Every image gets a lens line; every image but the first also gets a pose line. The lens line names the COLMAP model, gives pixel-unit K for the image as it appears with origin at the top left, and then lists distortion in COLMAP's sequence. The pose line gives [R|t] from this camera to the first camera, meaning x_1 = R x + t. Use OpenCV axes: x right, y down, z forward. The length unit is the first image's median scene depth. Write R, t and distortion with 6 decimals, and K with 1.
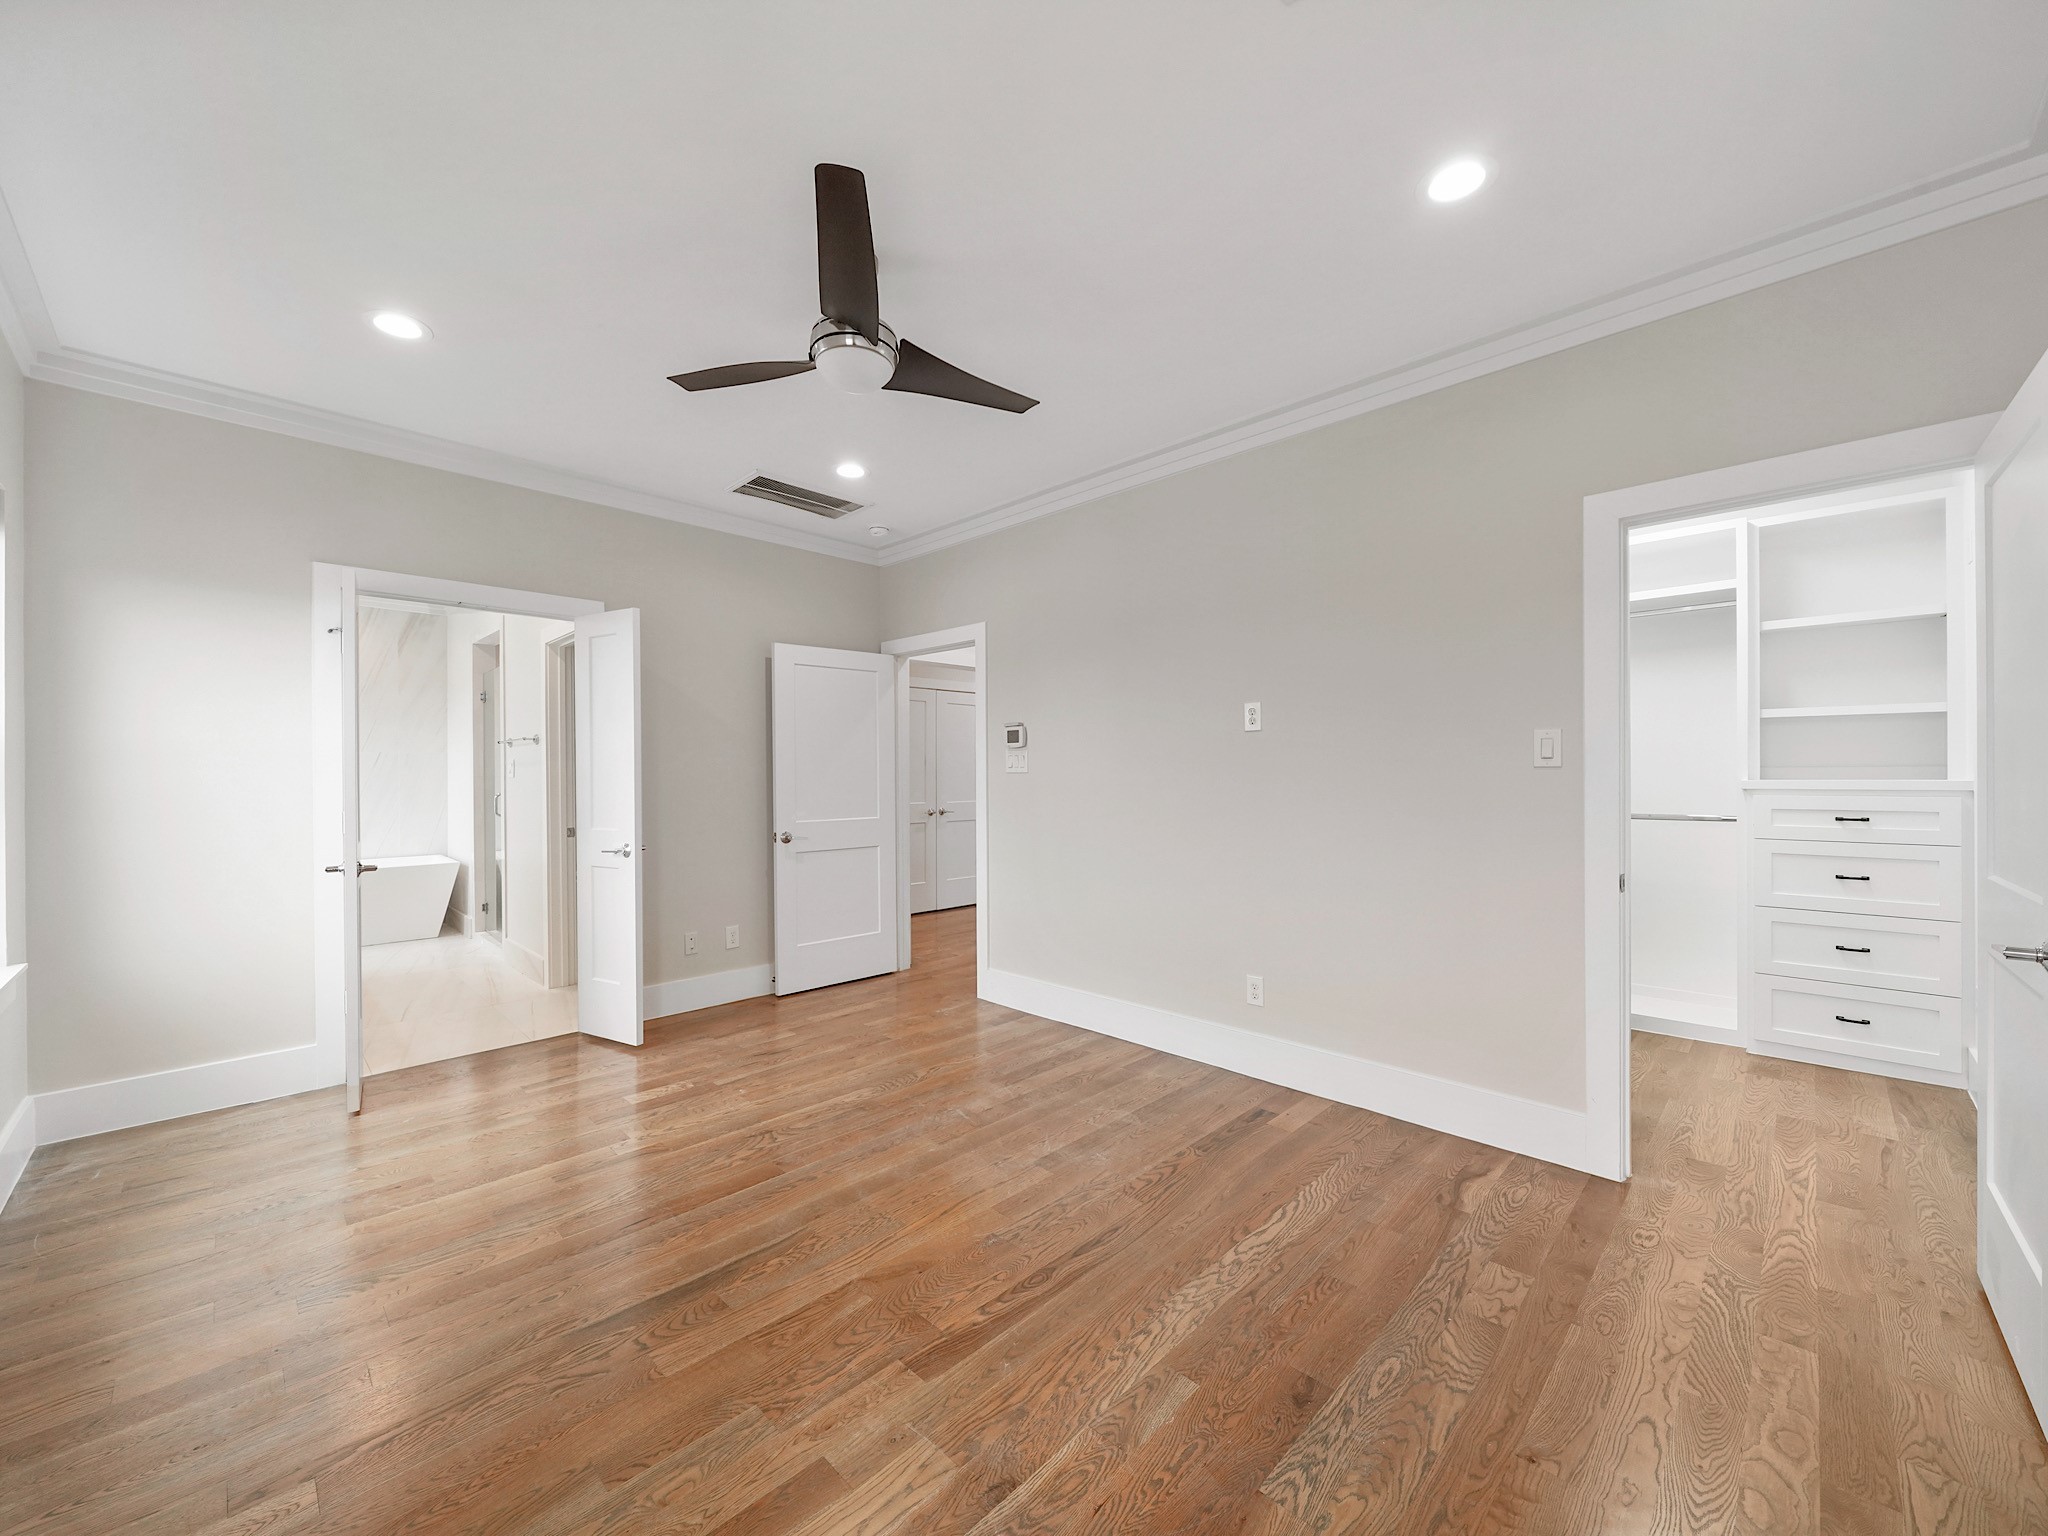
lens RADIAL K [[794.5, 0, 1019.3], [0, 794.5, 779.2], [0, 0, 1]] dist [-0.010523, -0.000461]
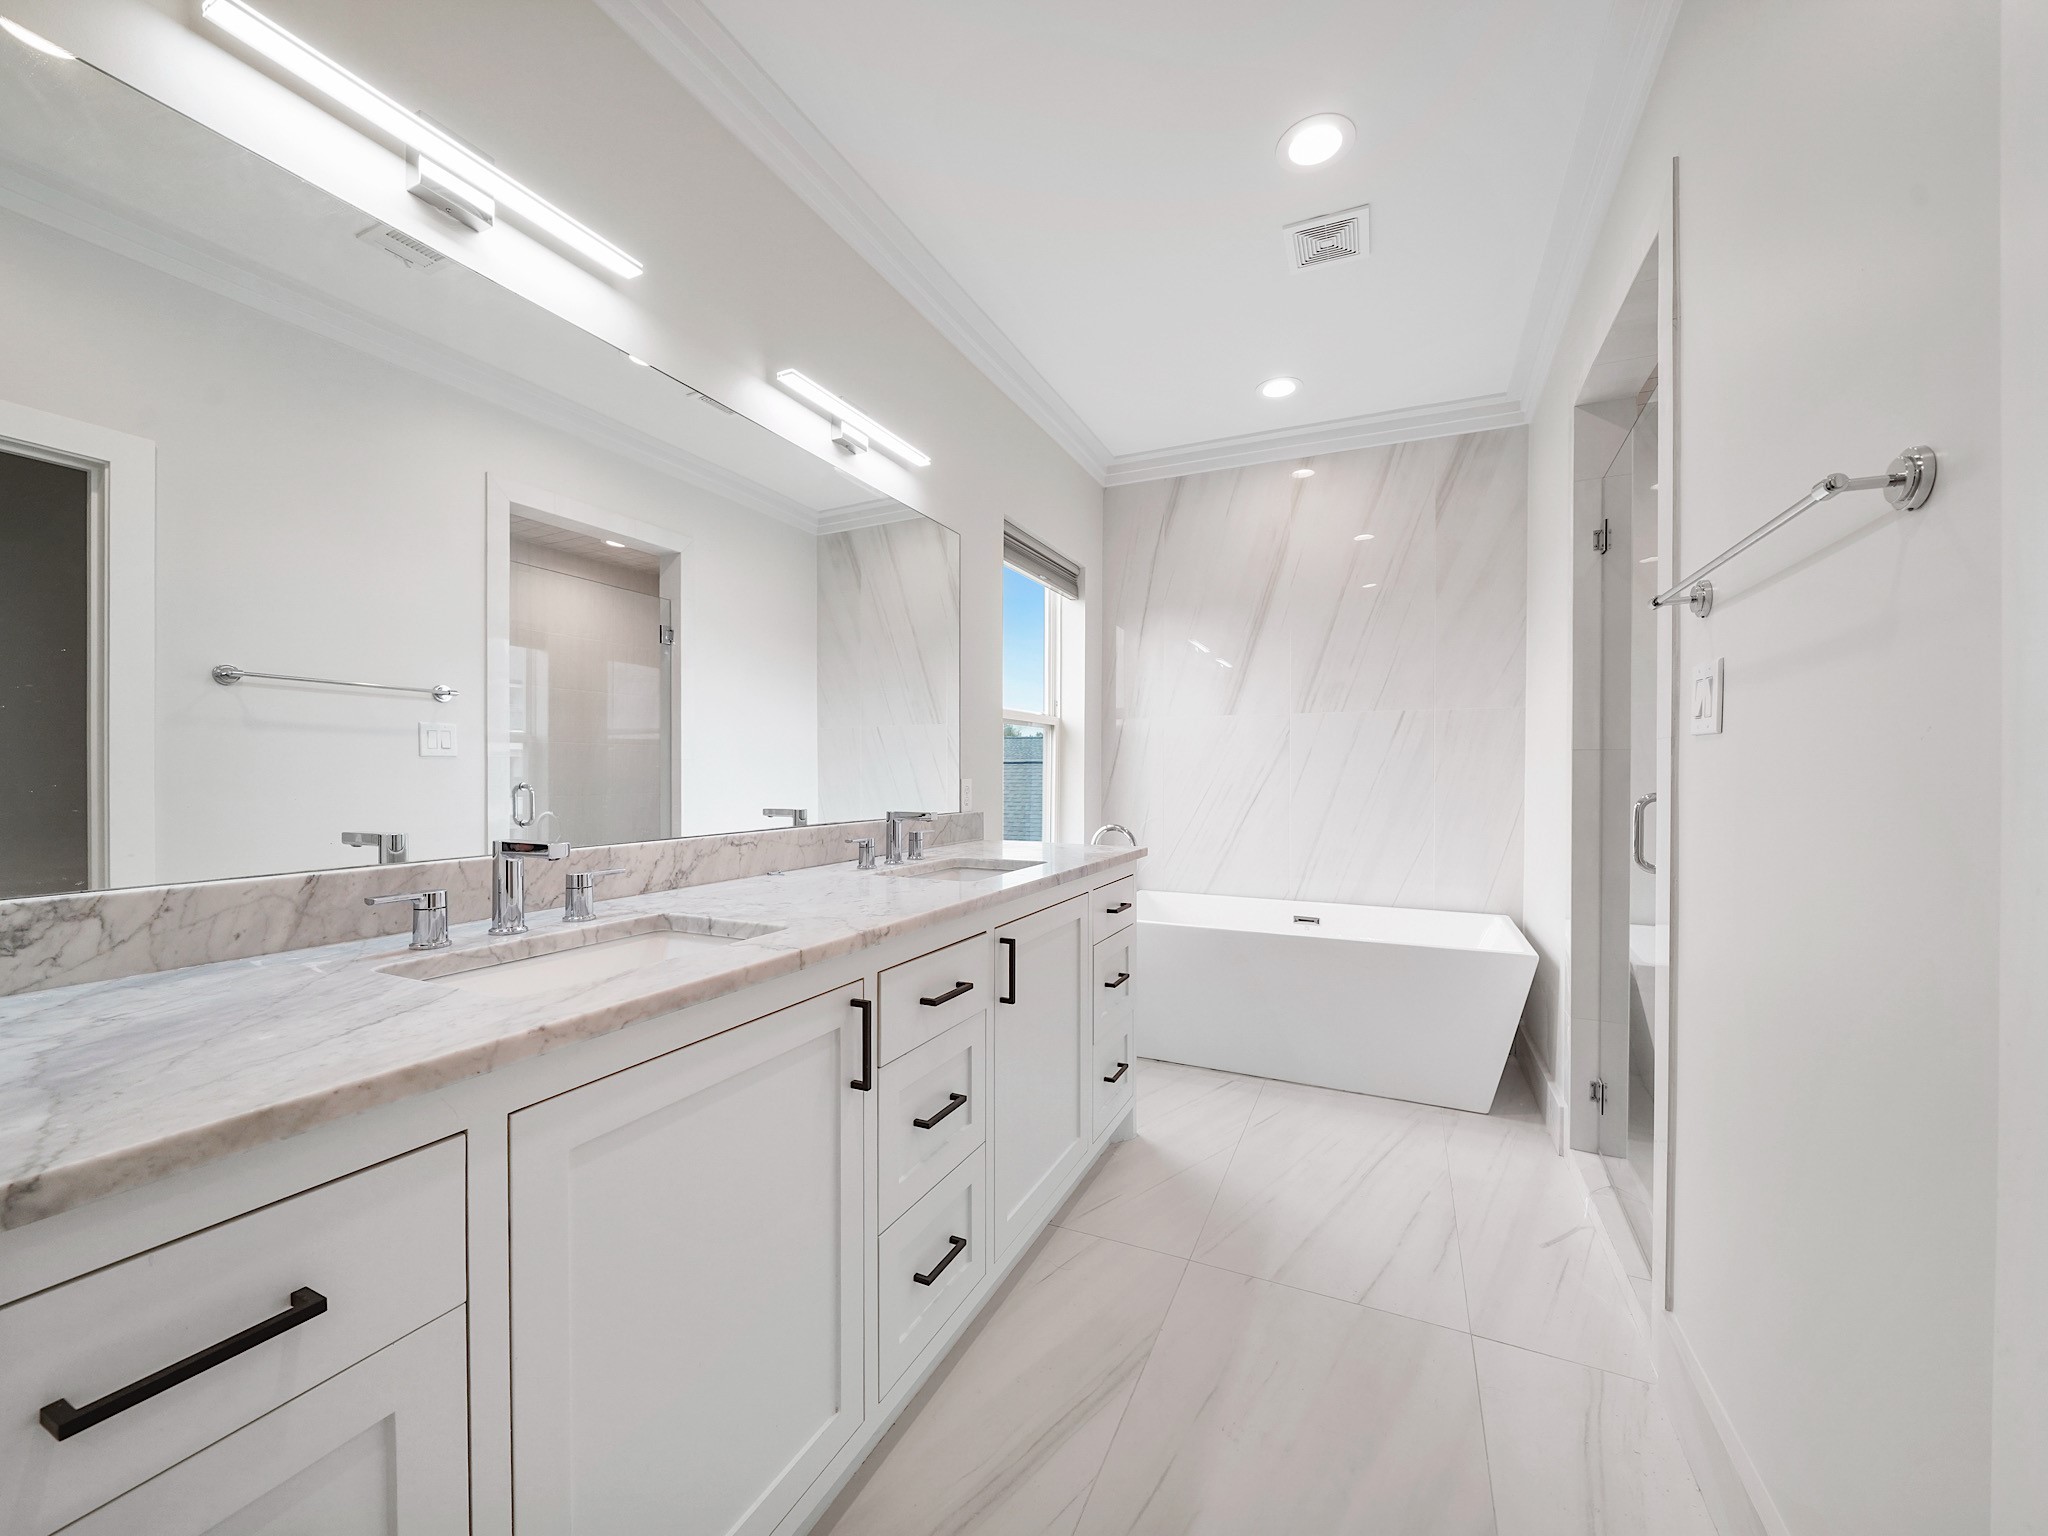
lens RADIAL K [[794.5, 0, 1016.6], [0, 794.5, 778.1], [0, 0, 1]] dist [-0.010523, -0.000461]
pose [[0.328072, 0.012731, -0.944567, -0.407422], [-0.004023, 0.999919, 0.012080, 0.008645], [0.944644, -0.000163, 0.328096, 0.605284]]
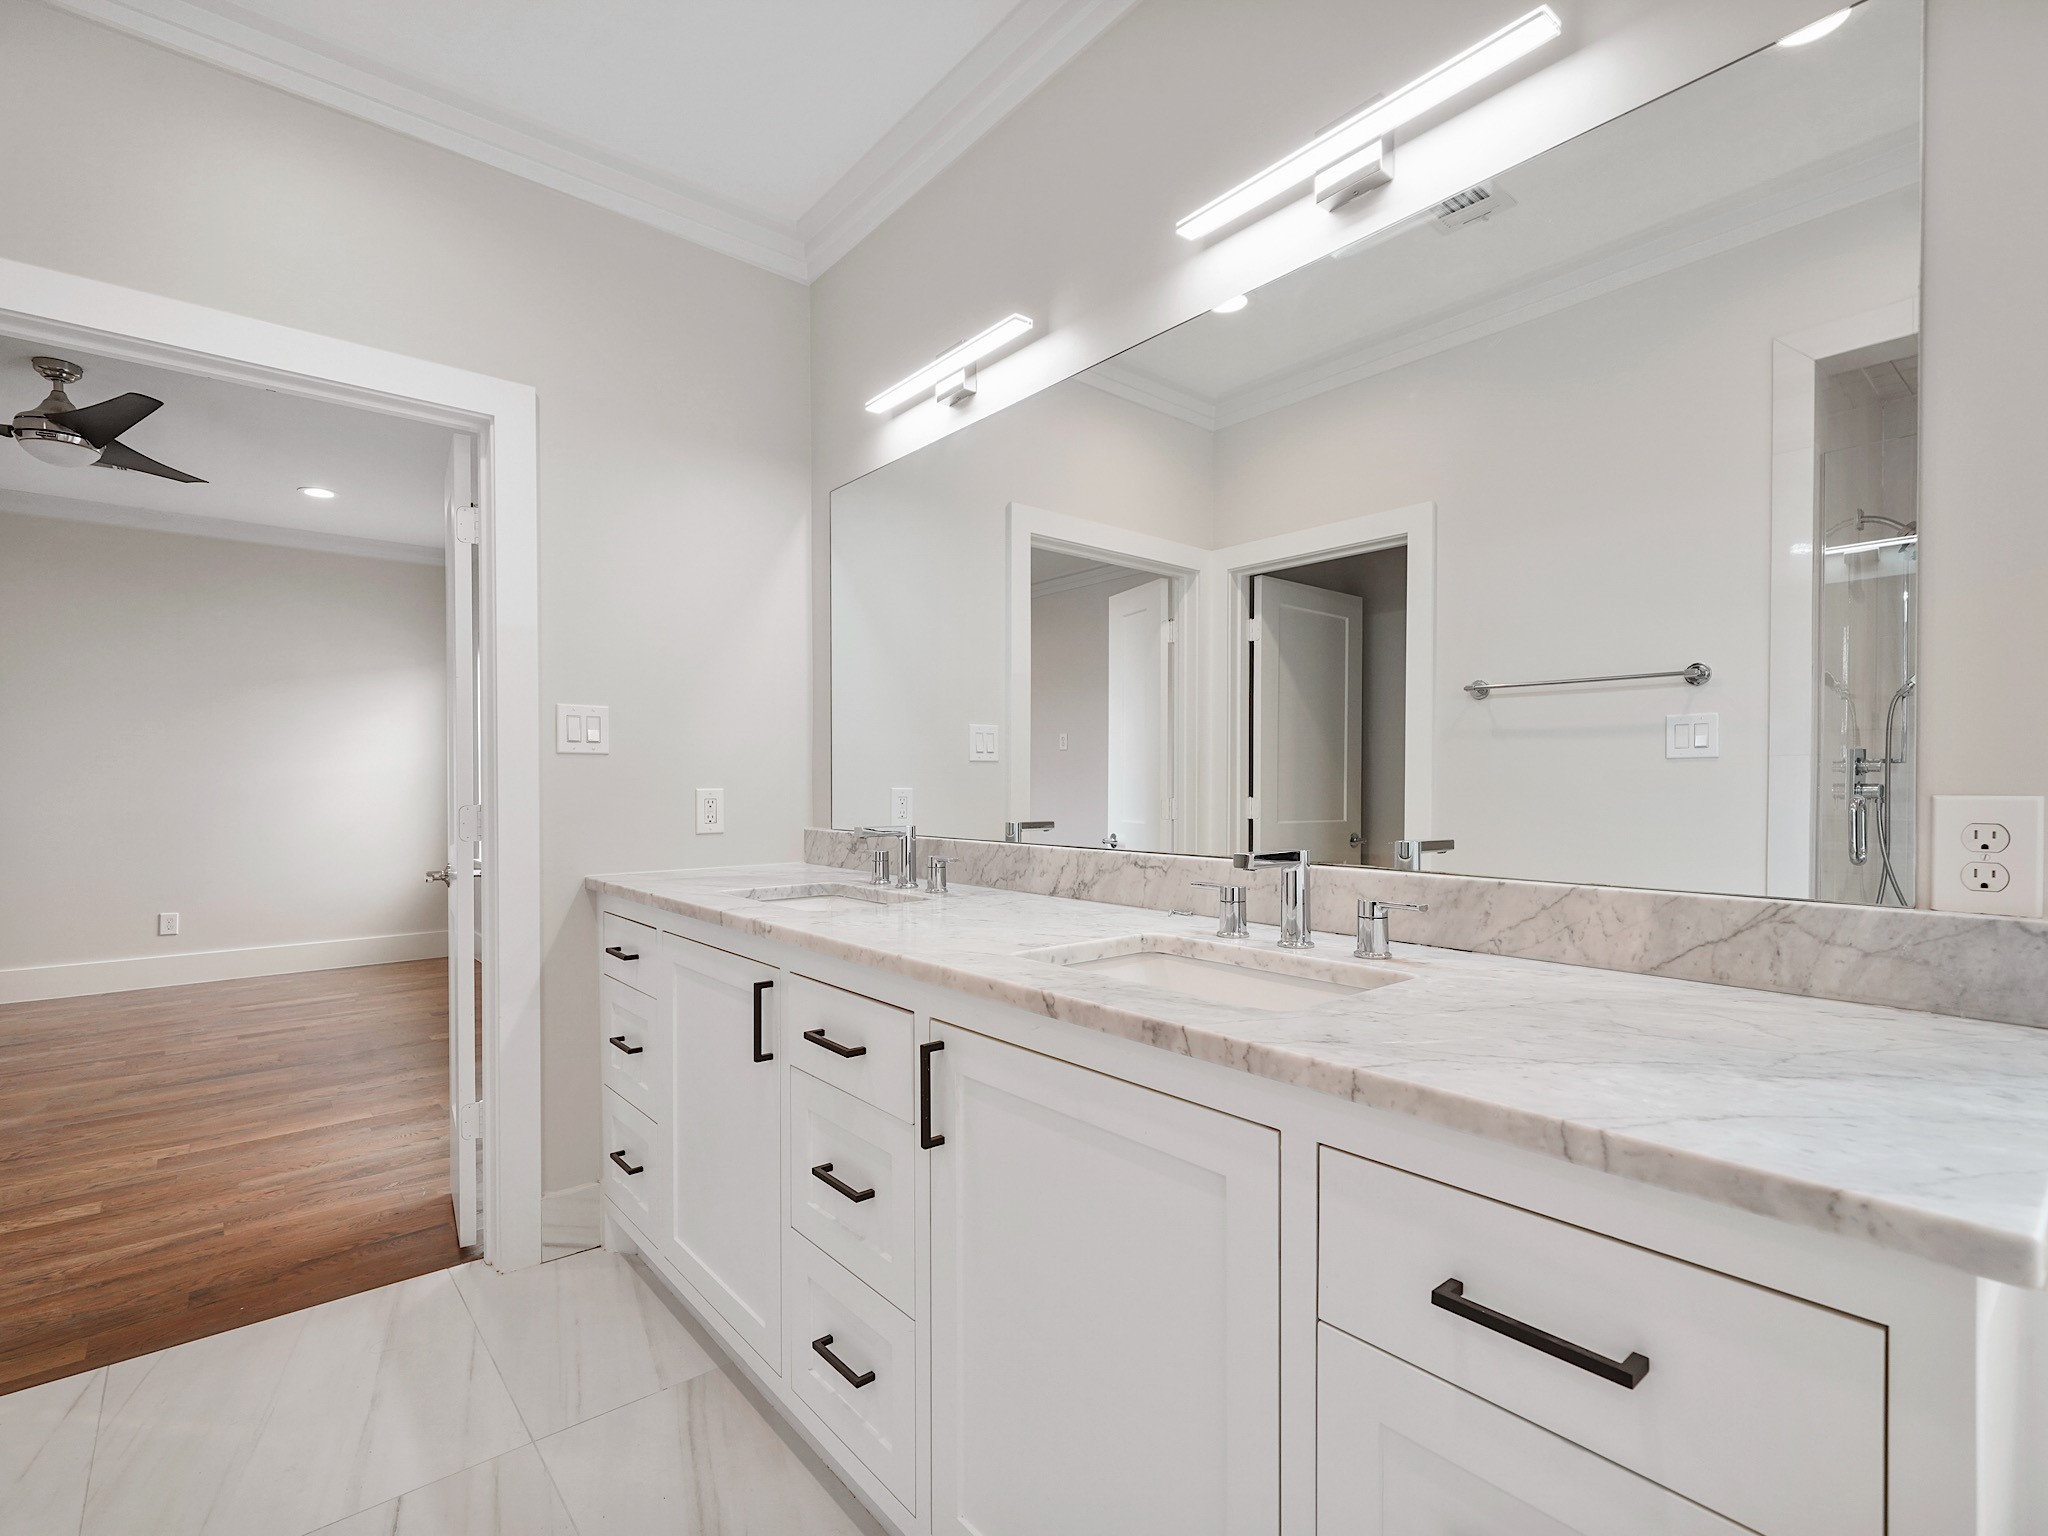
lens RADIAL K [[945.5, 0, 1008.2], [0, 945.5, 796.3], [0, 0, 1]] dist [0.014146, -0.000084]
pose [[-0.996358, 0.006827, 0.084999, -1.254634], [0.008289, 0.999824, 0.016856, 0.013673], [-0.084869, 0.017499, -0.996238, 1.444765]]
